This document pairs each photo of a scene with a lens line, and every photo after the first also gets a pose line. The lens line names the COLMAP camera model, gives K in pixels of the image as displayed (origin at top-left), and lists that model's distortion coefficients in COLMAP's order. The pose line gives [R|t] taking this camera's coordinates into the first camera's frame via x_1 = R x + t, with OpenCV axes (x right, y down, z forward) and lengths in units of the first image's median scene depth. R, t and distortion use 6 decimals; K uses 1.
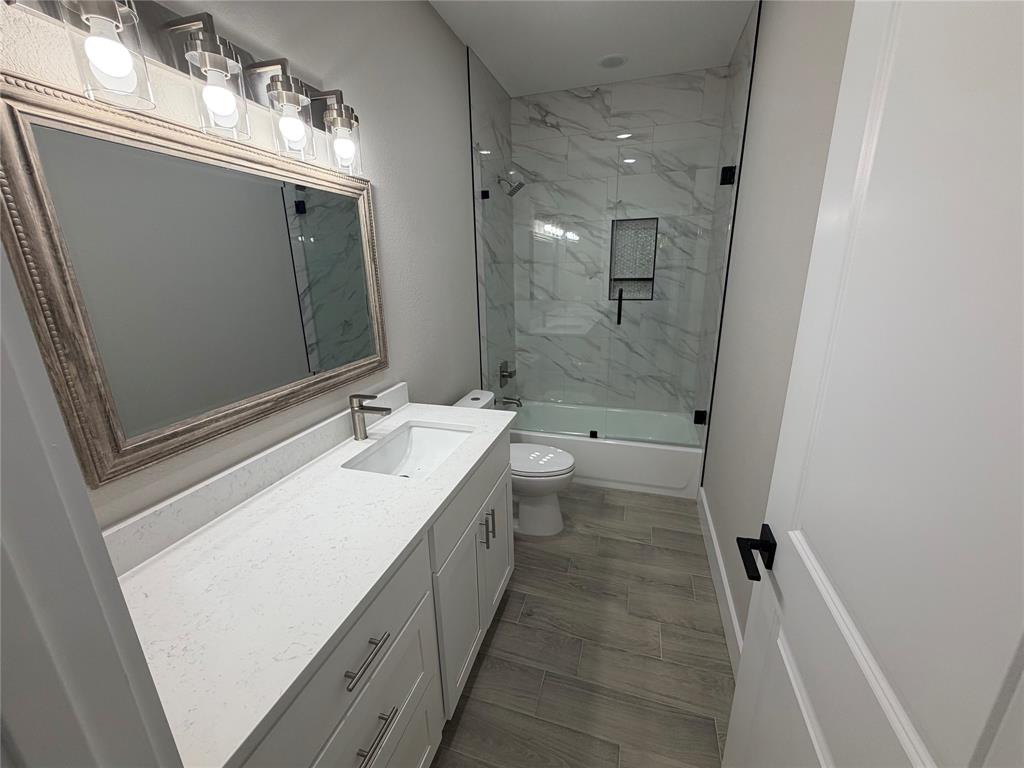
lens RADIAL K [[403.6, 0, 514.3], [0, 403.6, 382.3], [0, 0, 1]] dist [-0.003050, 0.000109]
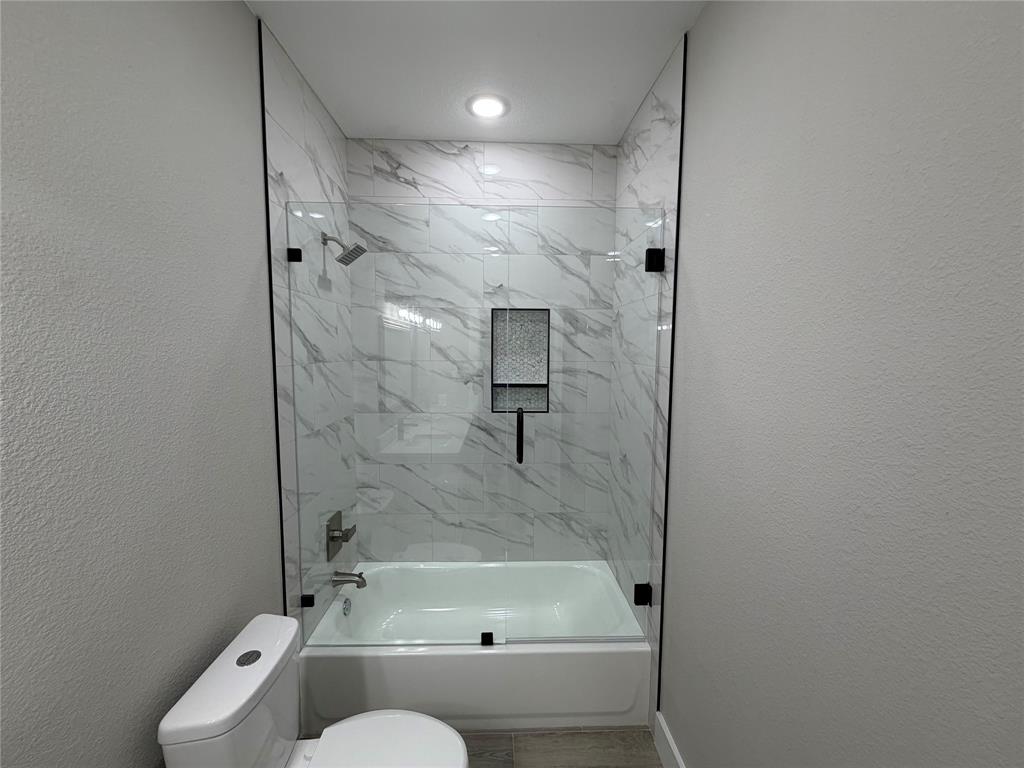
lens RADIAL K [[403.6, 0, 513.3], [0, 403.6, 389.5], [0, 0, 1]] dist [-0.003050, 0.000109]
pose [[0.941737, -0.005579, 0.336305, 0.026899], [0.066405, 0.983267, -0.169637, -0.121981], [-0.329731, 0.182086, 0.926349, 0.314475]]
